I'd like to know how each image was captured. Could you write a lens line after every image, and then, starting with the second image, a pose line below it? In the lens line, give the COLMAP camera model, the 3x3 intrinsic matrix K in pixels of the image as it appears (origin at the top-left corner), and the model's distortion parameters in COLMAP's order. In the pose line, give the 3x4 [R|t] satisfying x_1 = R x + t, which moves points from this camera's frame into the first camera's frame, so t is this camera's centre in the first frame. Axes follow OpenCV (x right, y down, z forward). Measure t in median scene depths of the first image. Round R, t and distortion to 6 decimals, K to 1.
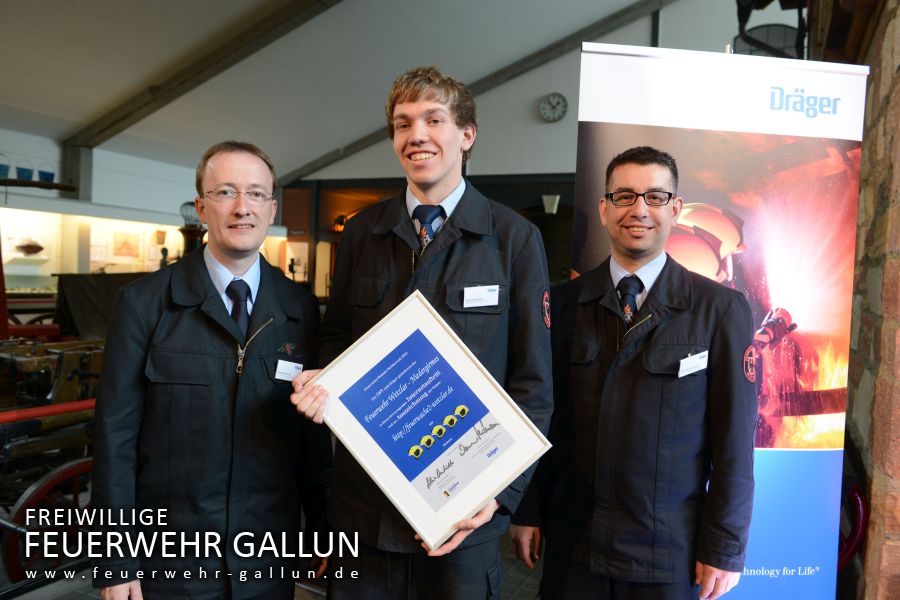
lens RADIAL K [[841.9, 0, 428.5], [0, 841.9, 280.4], [0, 0, 1]] dist [-0.015968, 0.025121]
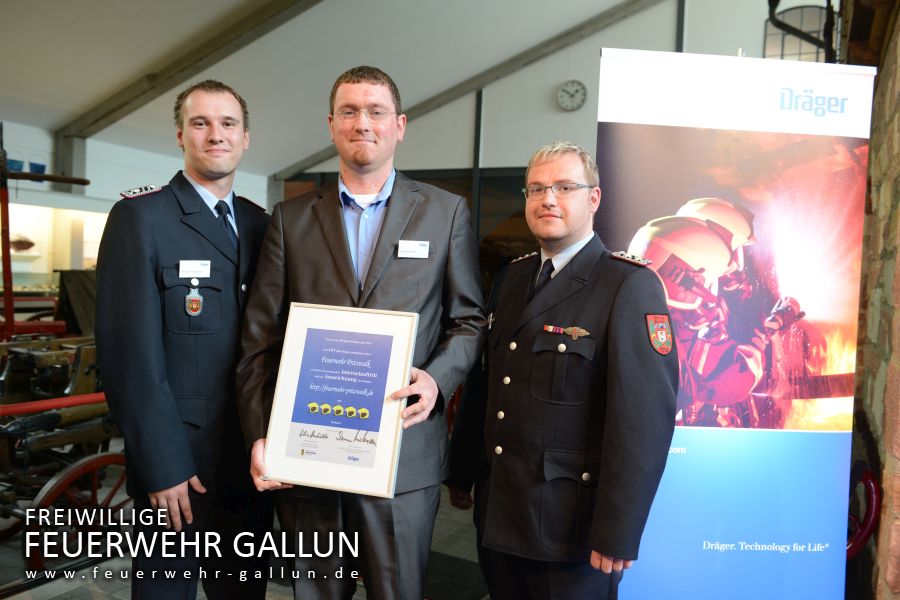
lens RADIAL K [[919.6, 0, 423.0], [0, 919.6, 275.9], [0, 0, 1]] dist [0.039377, 0.000000]
pose [[0.999927, 0.000963, -0.012008, -0.028406], [-0.001032, 0.999983, -0.005781, 0.013451], [0.012002, 0.005793, 0.999911, -0.169330]]
